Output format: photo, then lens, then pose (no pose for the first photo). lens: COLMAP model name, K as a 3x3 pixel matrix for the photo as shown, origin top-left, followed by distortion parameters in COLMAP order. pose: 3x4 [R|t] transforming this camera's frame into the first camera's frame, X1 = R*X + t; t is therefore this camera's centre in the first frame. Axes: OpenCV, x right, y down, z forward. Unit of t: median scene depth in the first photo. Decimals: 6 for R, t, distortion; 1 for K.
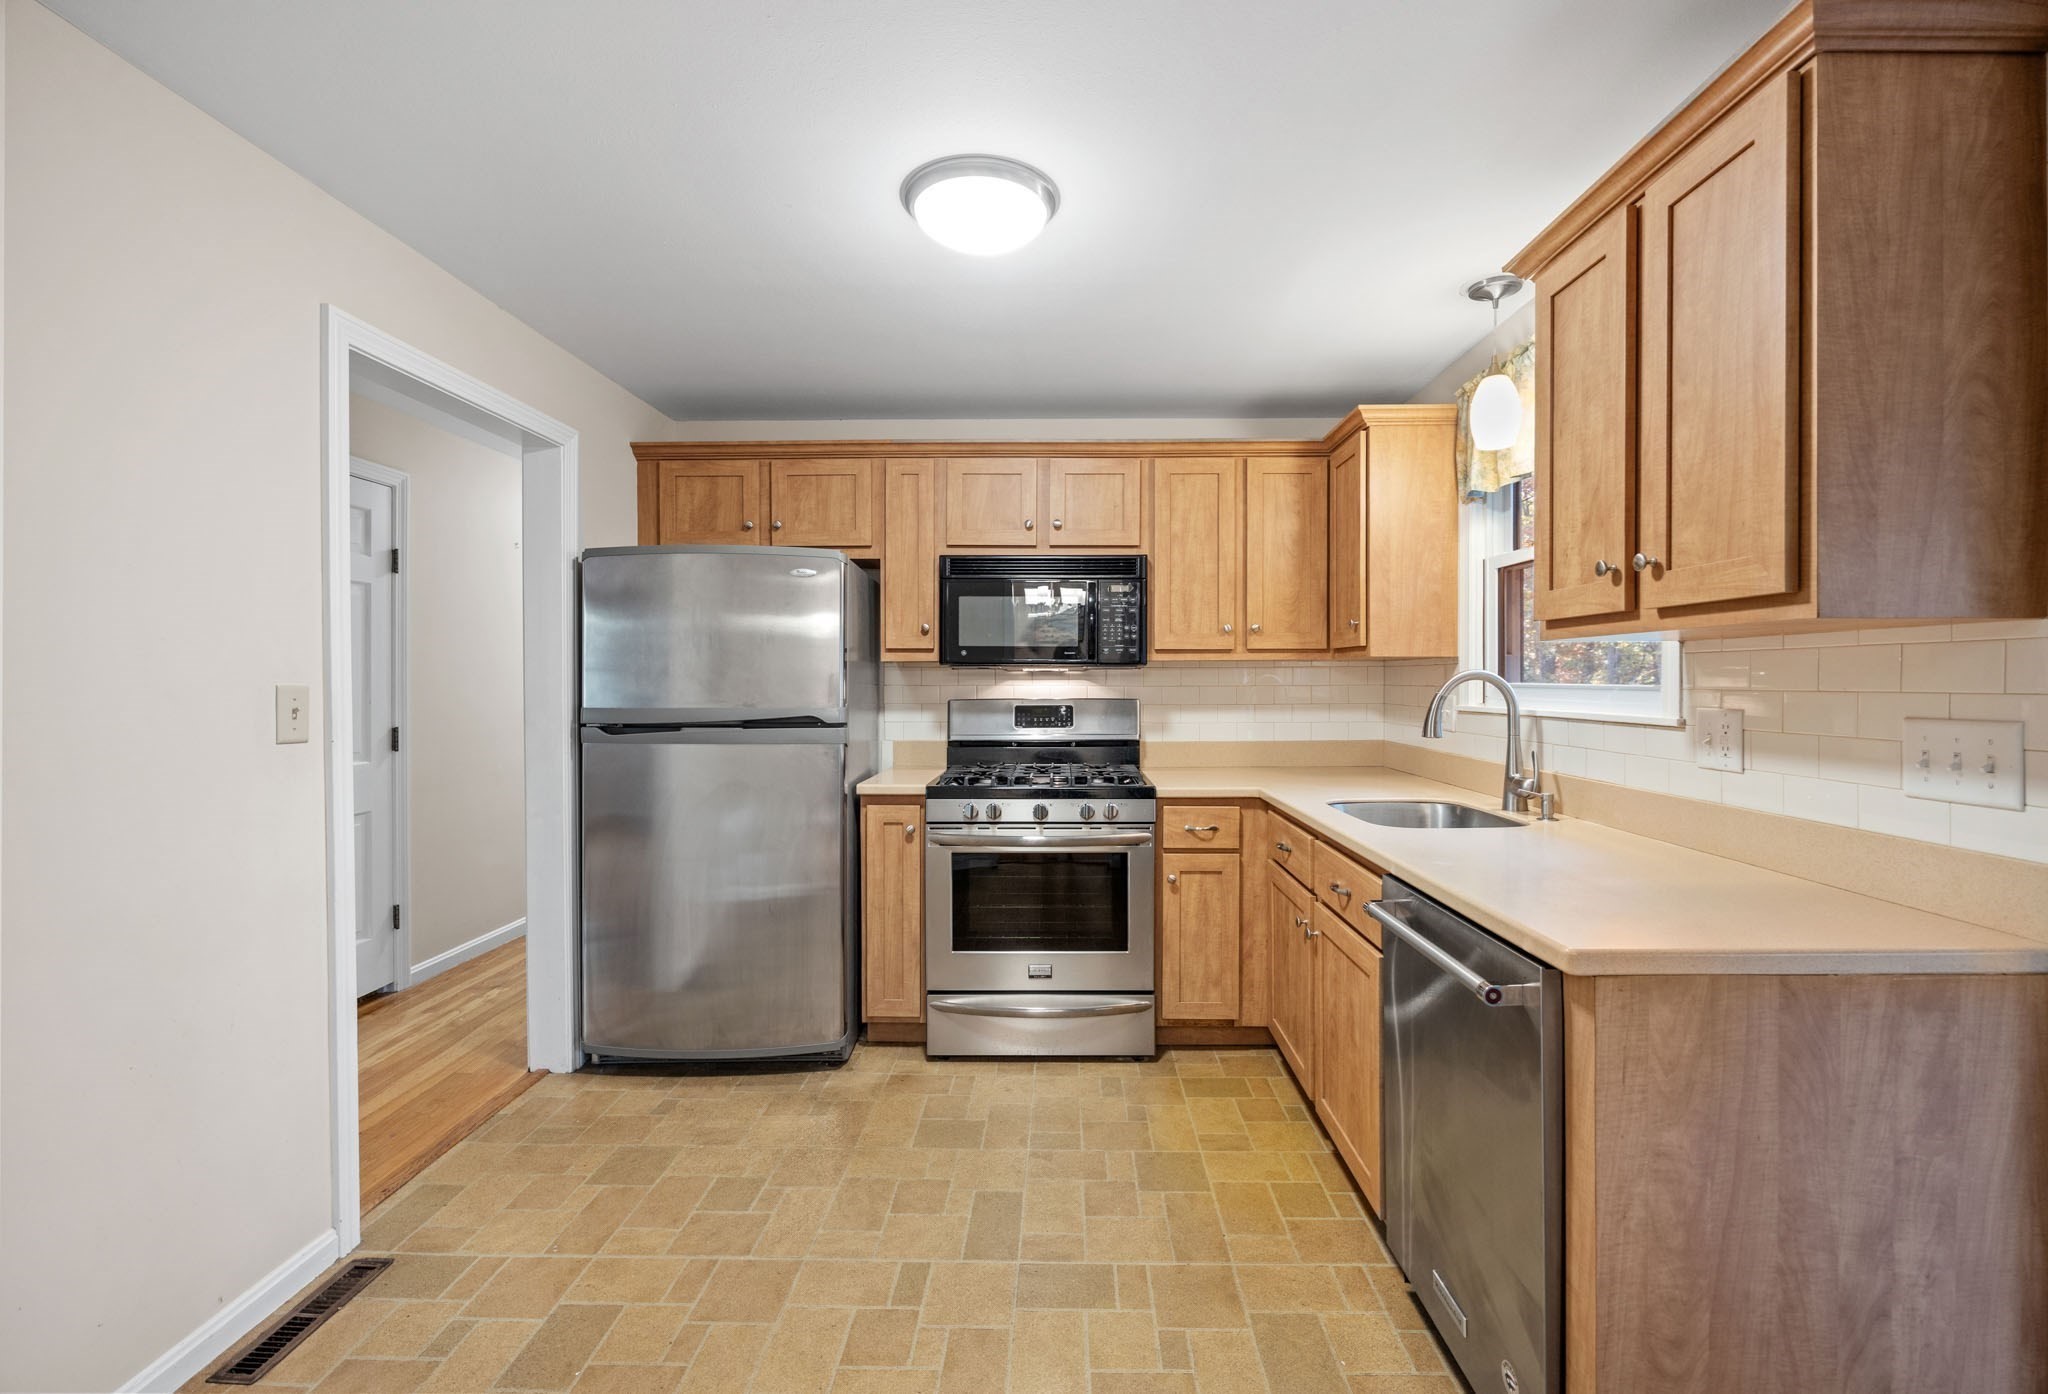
lens RADIAL K [[884.3, 0, 1054.4], [0, 884.3, 689.7], [0, 0, 1]] dist [-0.010384, 0.000167]
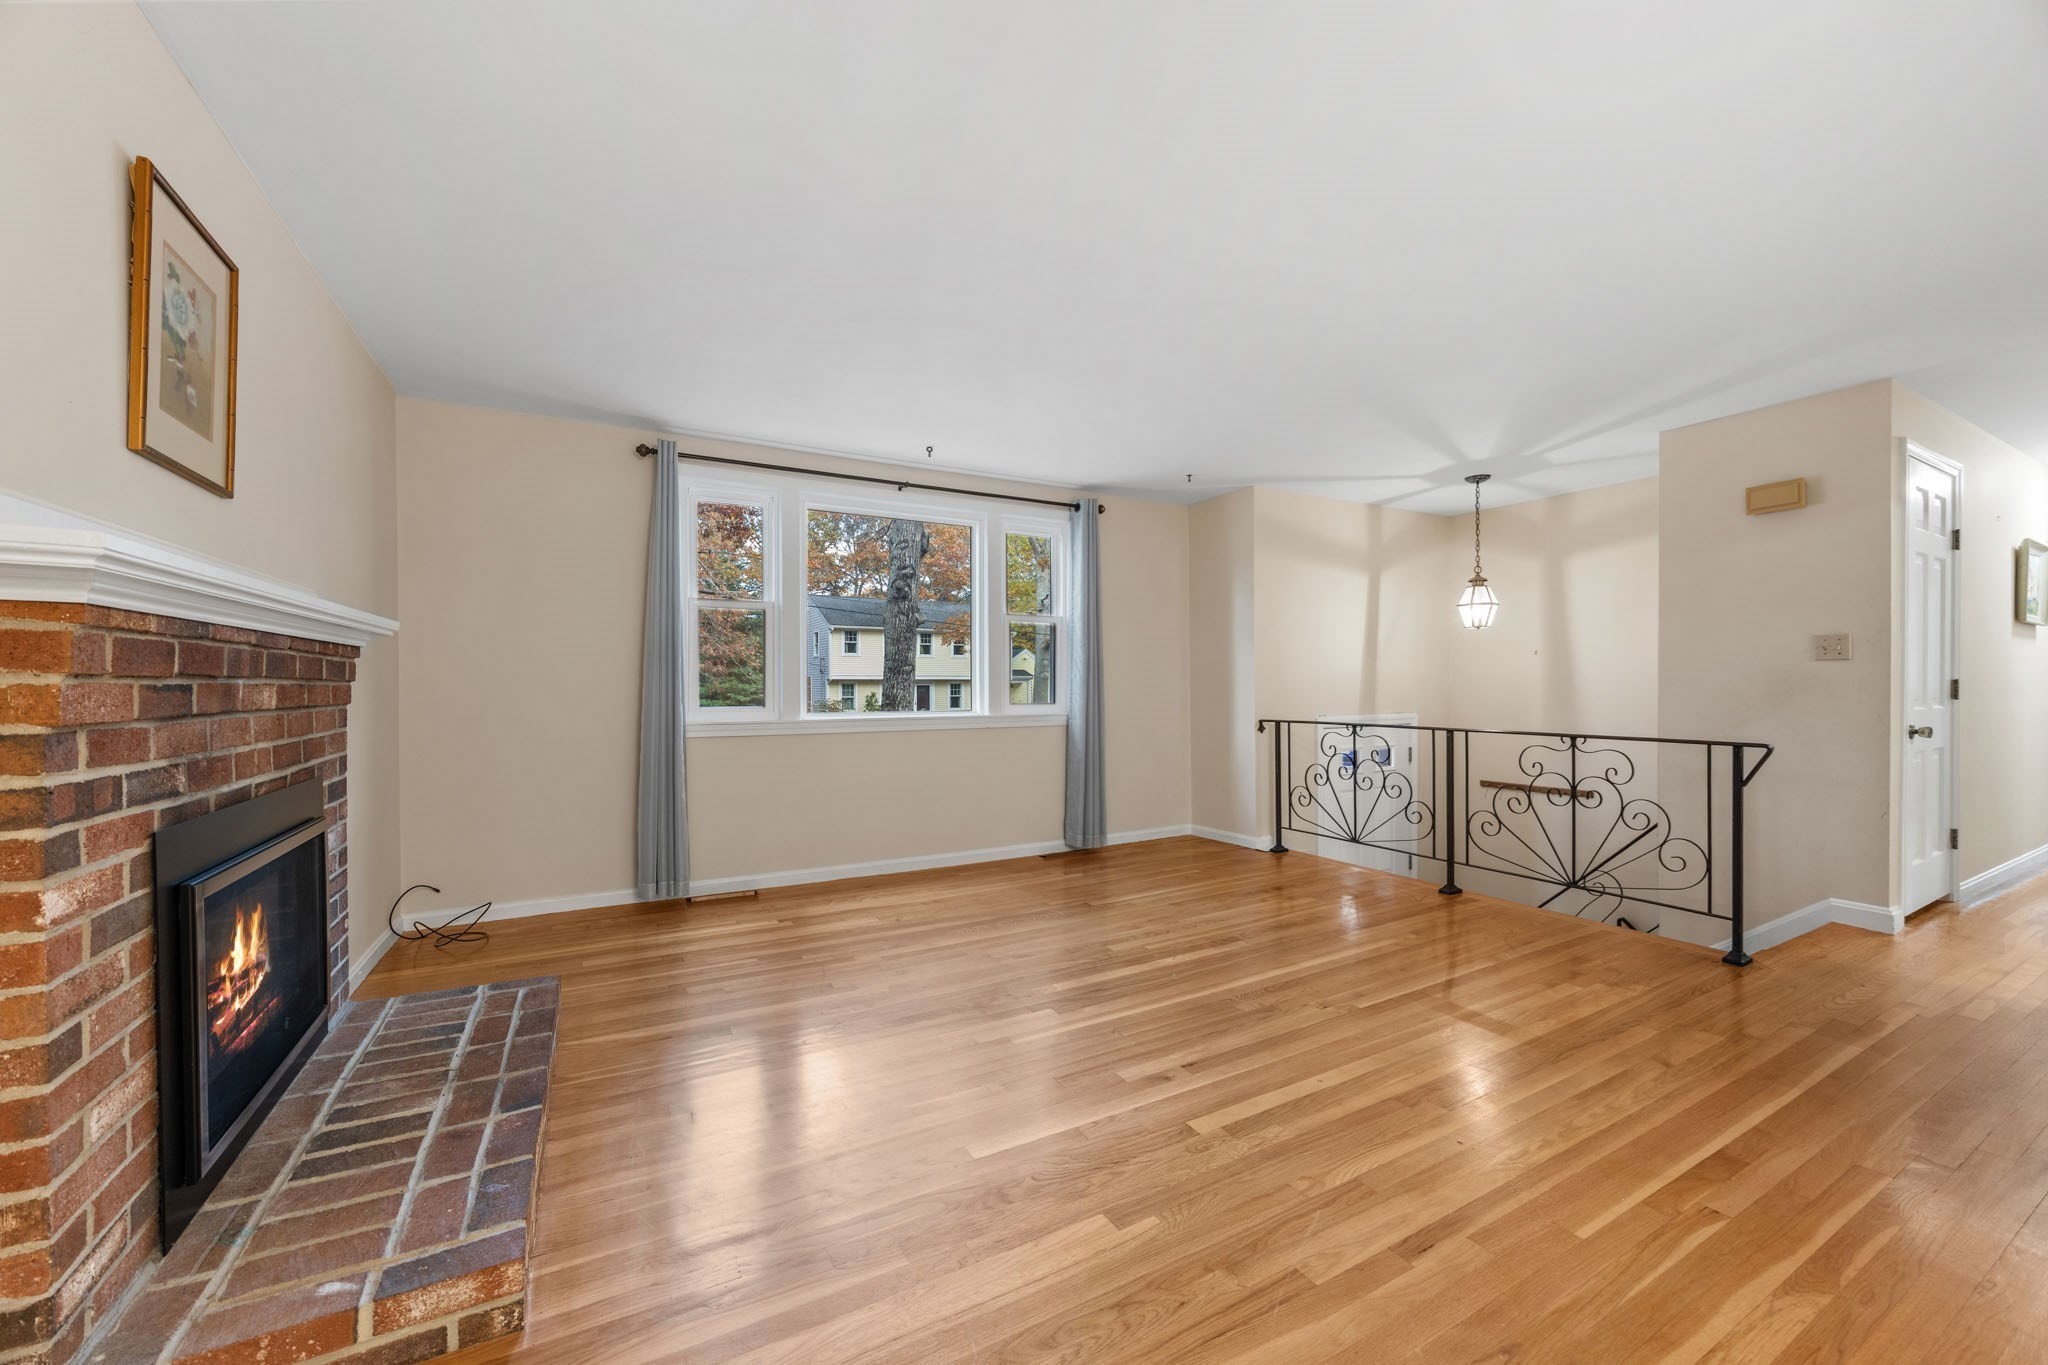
lens RADIAL K [[780.0, 0, 1024.0], [0, 780.0, 682.5], [0, 0, 1]] dist [-0.006166, -0.000213]
pose [[0.492740, -0.004804, -0.870163, -0.537046], [-0.004497, 0.999957, -0.008067, 0.073820], [0.870165, 0.007888, 0.492698, -0.729856]]
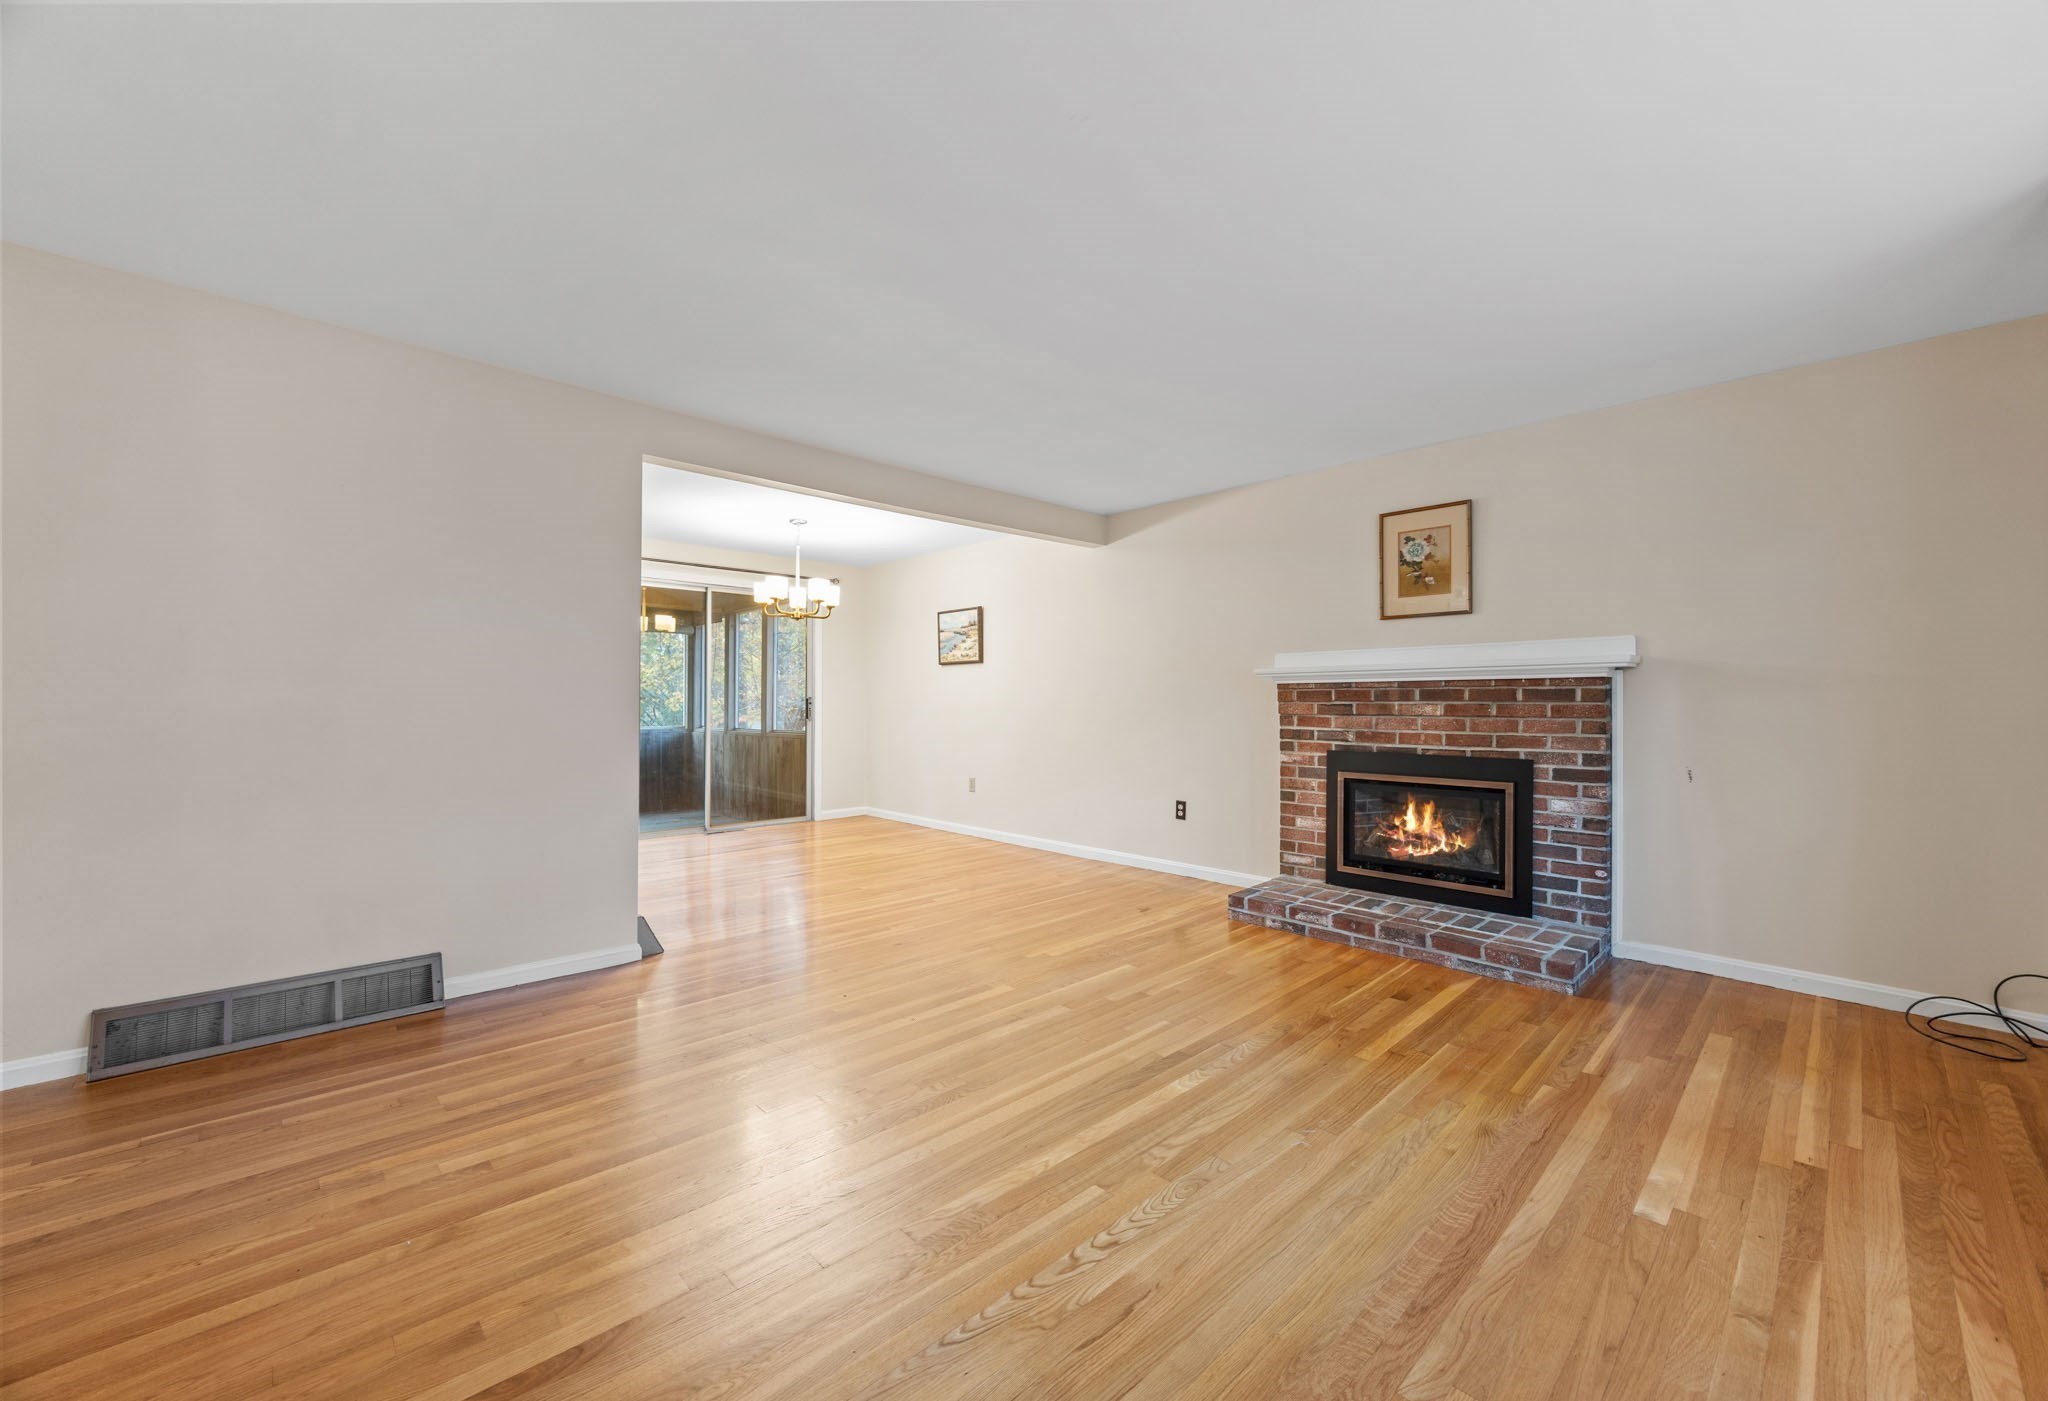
lens RADIAL K [[799.1, 0, 1050.5], [0, 799.1, 695.8], [0, 0, 1]] dist [-0.014170, -0.000067]
pose [[-0.708602, 0.007874, 0.705565, -1.788288], [0.006597, 0.999968, -0.004534, 0.063078], [-0.705578, 0.001442, -0.708631, 0.397509]]
